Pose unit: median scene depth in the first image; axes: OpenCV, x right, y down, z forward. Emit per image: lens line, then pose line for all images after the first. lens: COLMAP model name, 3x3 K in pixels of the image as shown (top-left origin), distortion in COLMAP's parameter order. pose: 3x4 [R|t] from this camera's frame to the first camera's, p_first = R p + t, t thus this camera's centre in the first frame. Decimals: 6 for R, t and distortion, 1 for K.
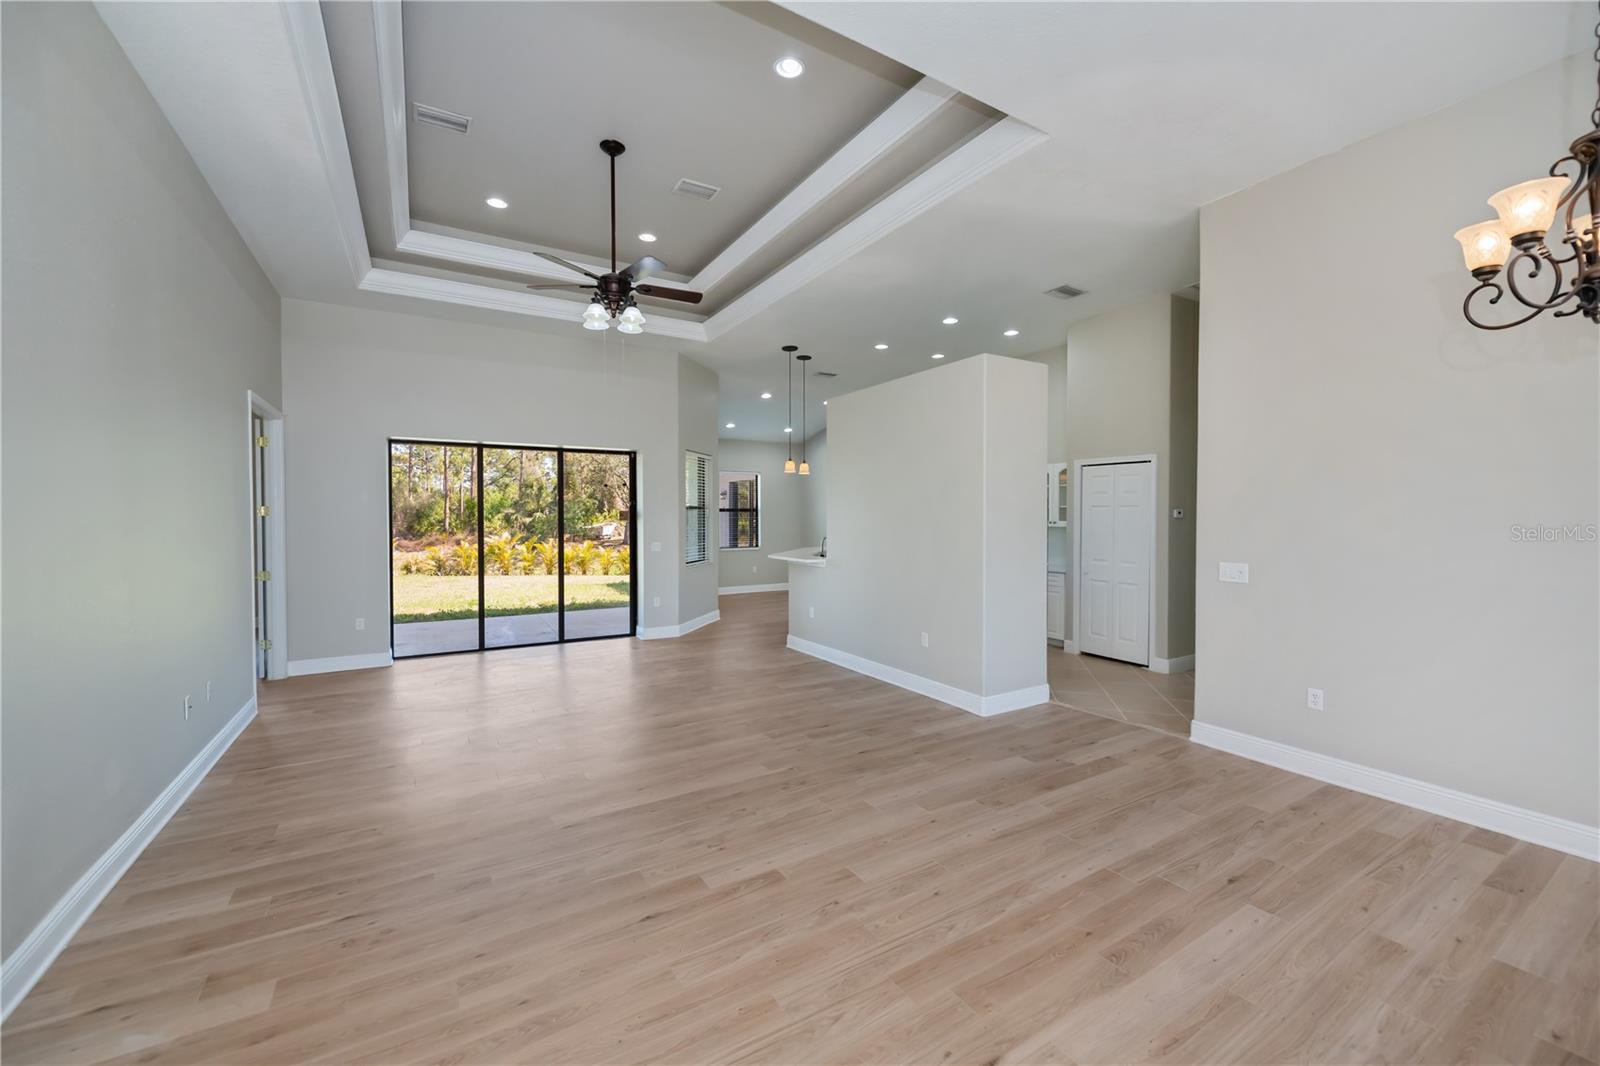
lens RADIAL K [[636.8, 0, 797.0], [0, 636.8, 516.1], [0, 0, 1]] dist [-0.001069, -0.000808]
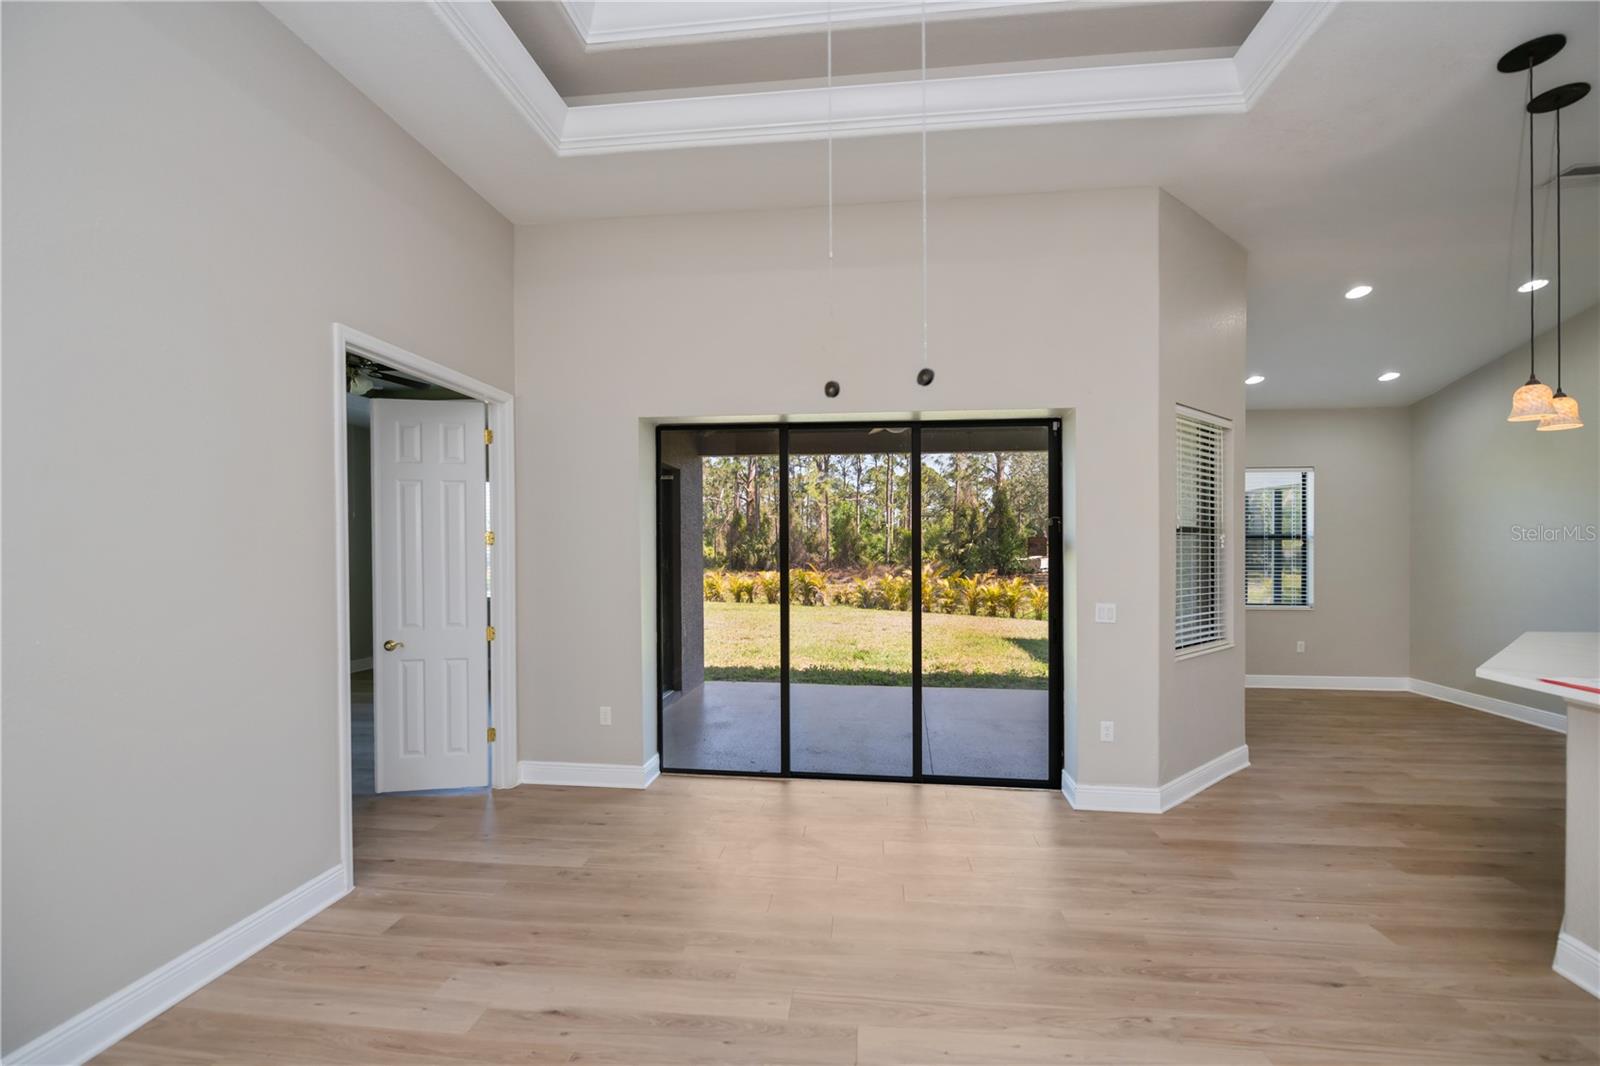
lens RADIAL K [[636.8, 0, 810.3], [0, 636.8, 552.6], [0, 0, 1]] dist [-0.001069, -0.000808]
pose [[0.795143, 0.006159, -0.606391, -0.107939], [-0.000865, 0.999959, 0.009022, -0.000362], [0.606422, -0.006649, 0.795115, 0.485605]]
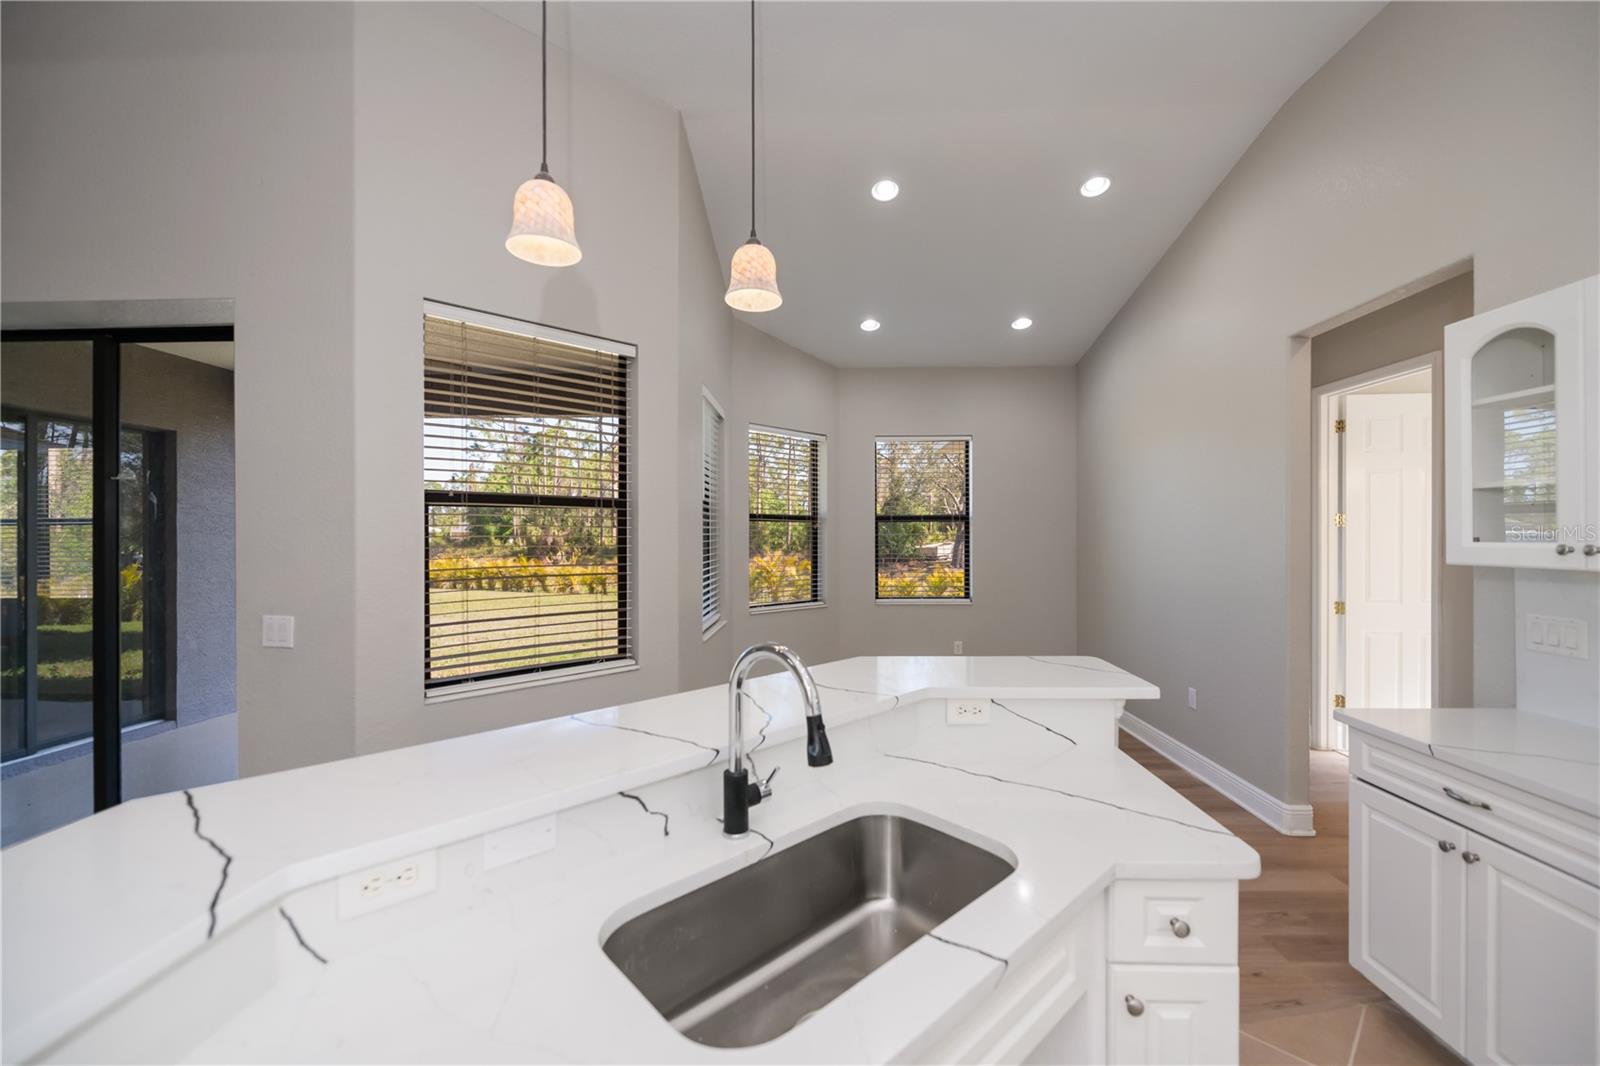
lens RADIAL K [[636.8, 0, 815.7], [0, 636.8, 535.4], [0, 0, 1]] dist [-0.001069, -0.000808]
pose [[0.846771, -0.002142, -0.531953, 0.139433], [0.003198, 0.999994, 0.001063, 0.004645], [0.531947, -0.002601, 0.846773, 0.863912]]
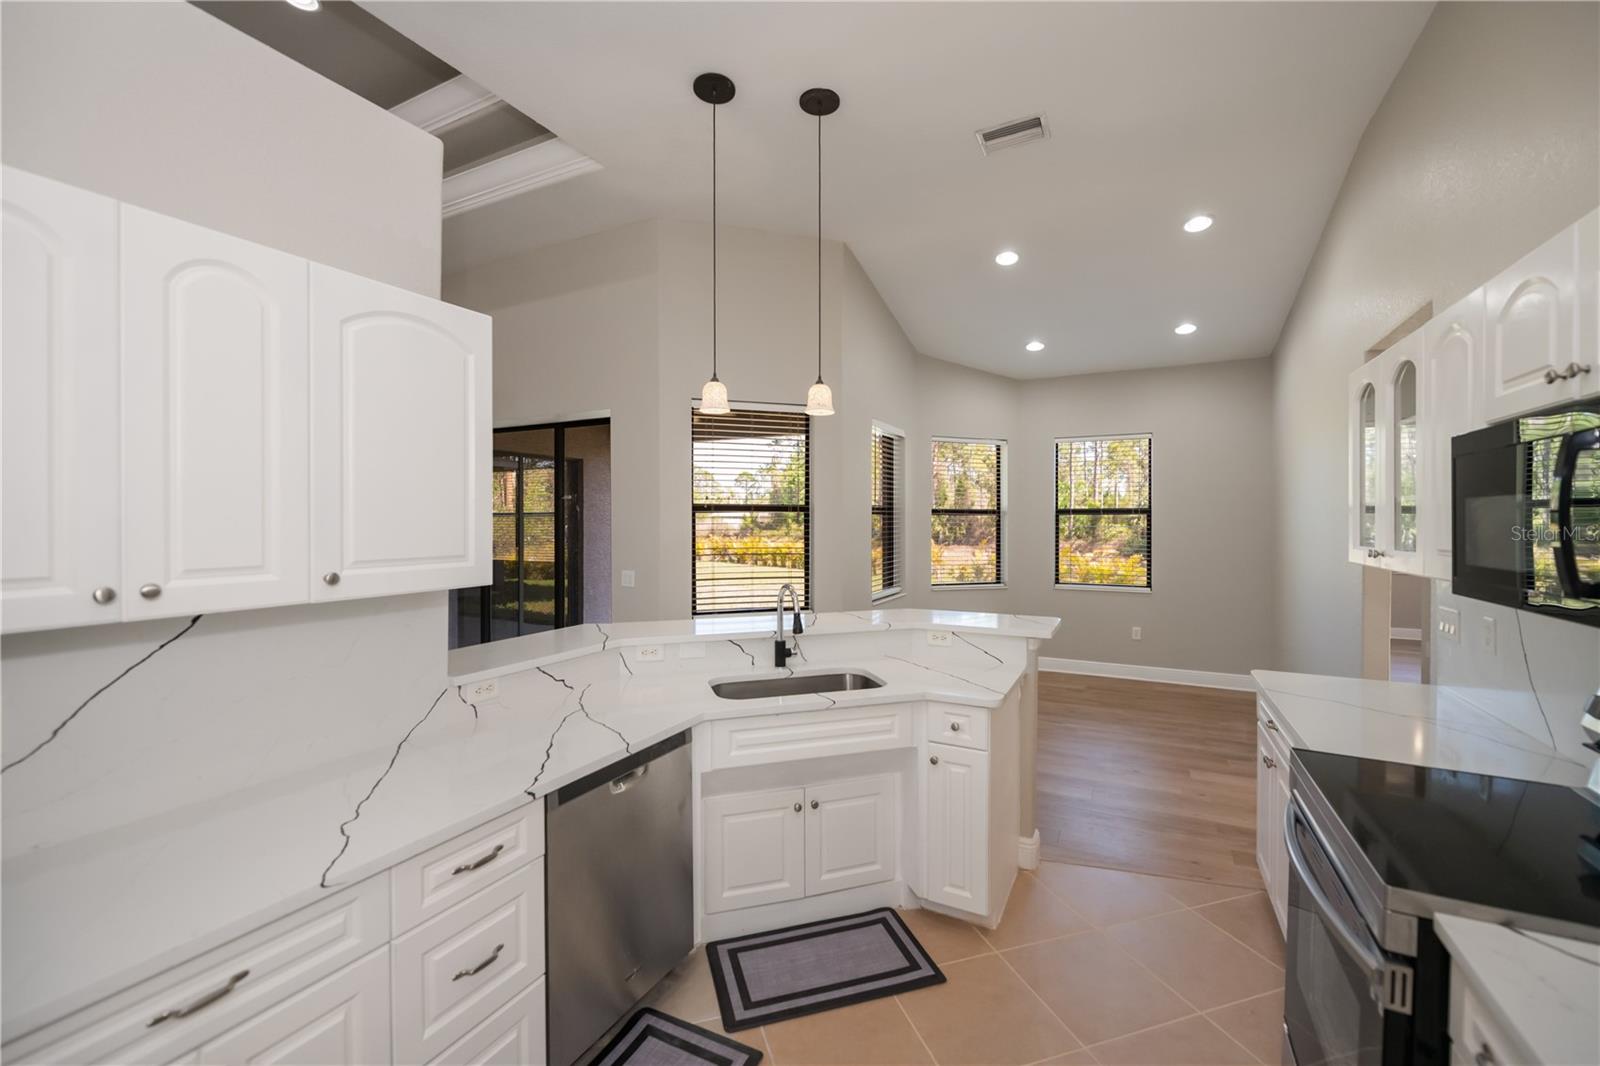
lens RADIAL K [[636.8, 0, 816.8], [0, 636.8, 531.4], [0, 0, 1]] dist [-0.001069, -0.000808]
pose [[0.547541, 0.016083, -0.836624, 0.326684], [-0.000226, 0.999818, 0.019072, -0.004172], [0.836779, -0.010254, 0.547445, 0.814490]]
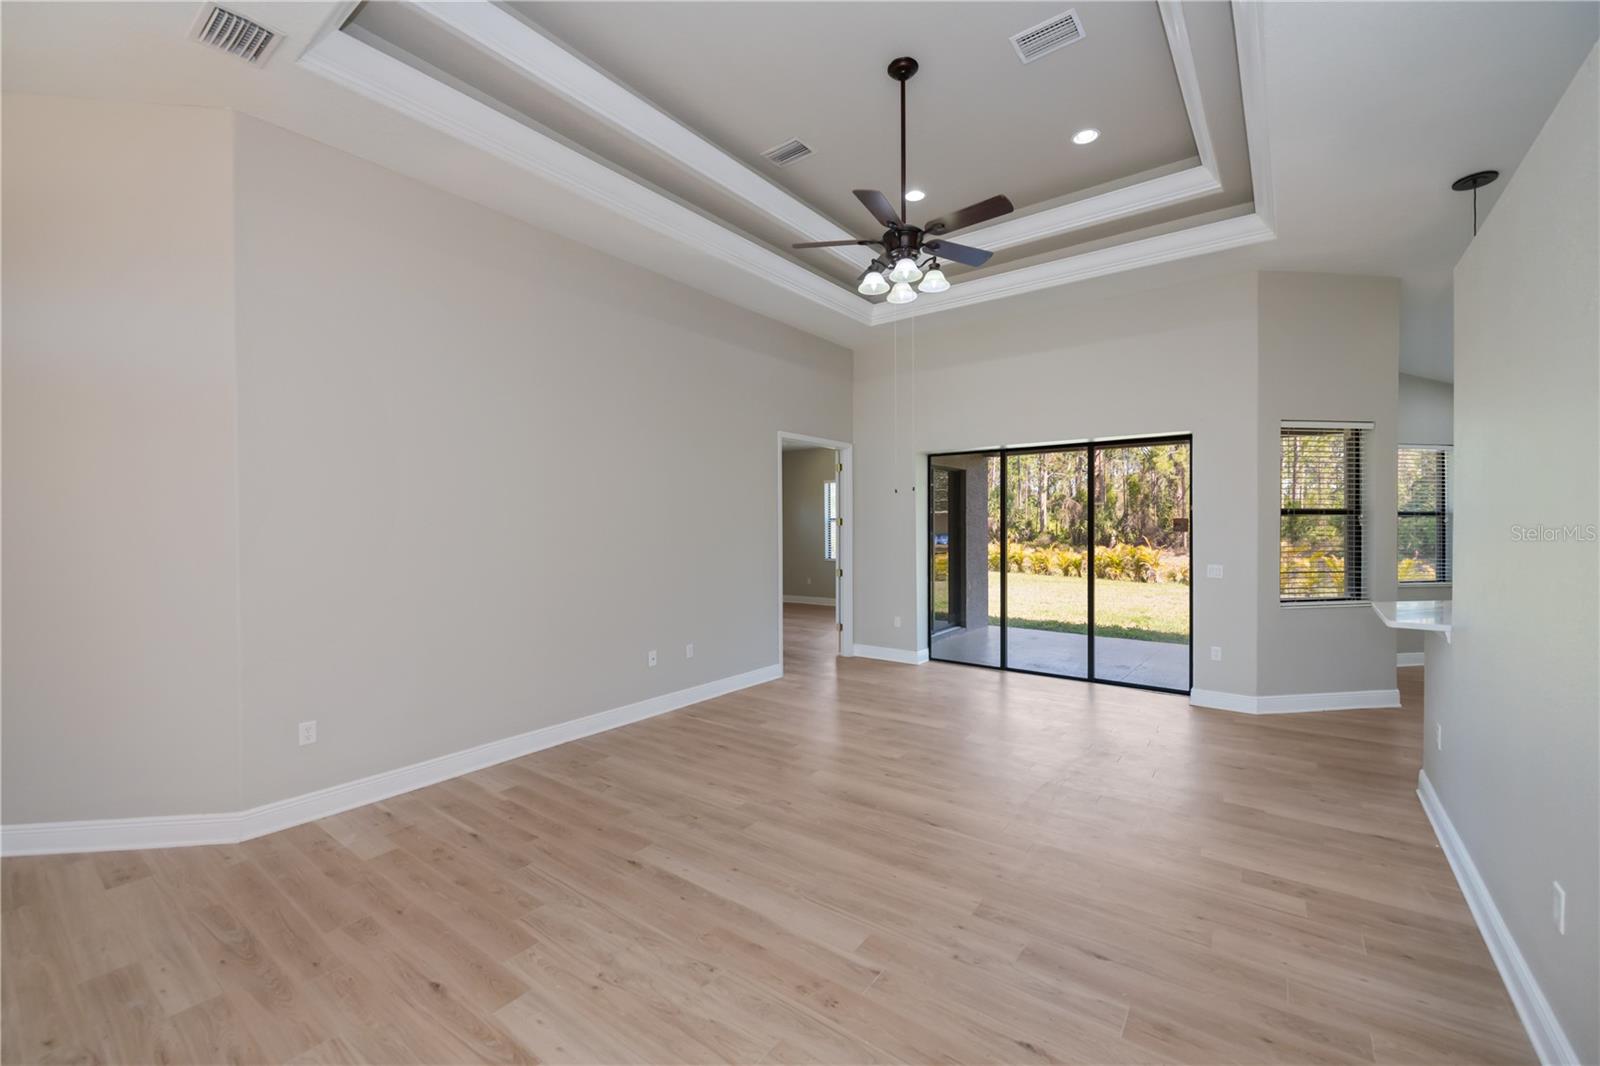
lens RADIAL K [[636.8, 0, 817.6], [0, 636.8, 527.9], [0, 0, 1]] dist [-0.001069, -0.000808]
pose [[0.383069, 0.005239, -0.923705, 0.236236], [0.004669, 0.999960, 0.007607, -0.005325], [0.923708, -0.007227, 0.383029, 0.344249]]
